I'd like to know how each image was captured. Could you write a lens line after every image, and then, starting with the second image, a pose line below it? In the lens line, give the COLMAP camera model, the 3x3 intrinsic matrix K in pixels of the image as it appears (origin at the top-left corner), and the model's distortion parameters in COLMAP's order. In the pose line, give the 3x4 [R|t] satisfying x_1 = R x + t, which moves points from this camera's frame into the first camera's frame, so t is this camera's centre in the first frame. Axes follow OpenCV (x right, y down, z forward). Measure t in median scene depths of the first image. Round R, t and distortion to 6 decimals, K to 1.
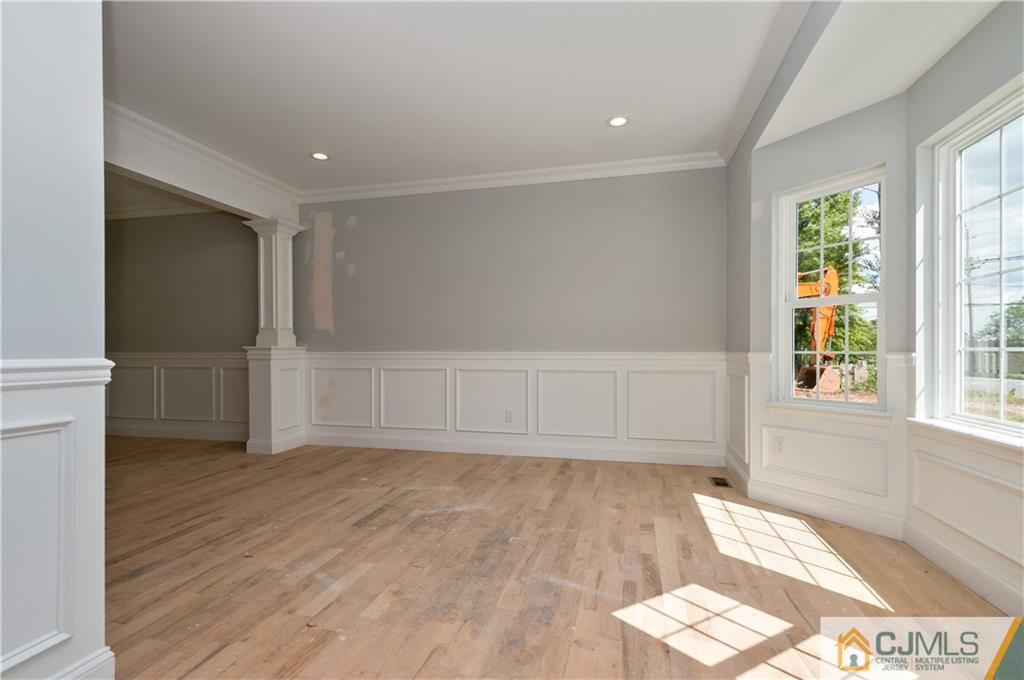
lens RADIAL K [[486.3, 0, 510.2], [0, 486.3, 344.9], [0, 0, 1]] dist [0.018480, -0.000190]
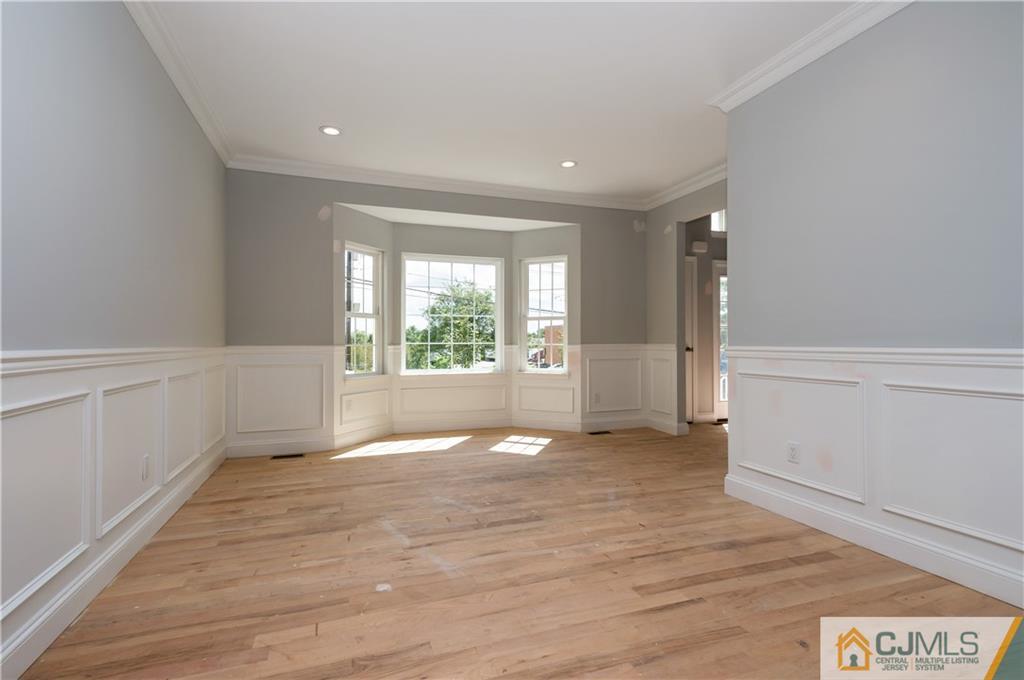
lens RADIAL K [[486.3, 0, 510.2], [0, 486.3, 344.9], [0, 0, 1]] dist [0.018480, -0.000190]
pose [[-0.558612, -0.000439, 0.829429, -0.997835], [-0.005069, 0.999983, -0.002885, 0.017888], [-0.829414, -0.005816, -0.558604, 1.450312]]
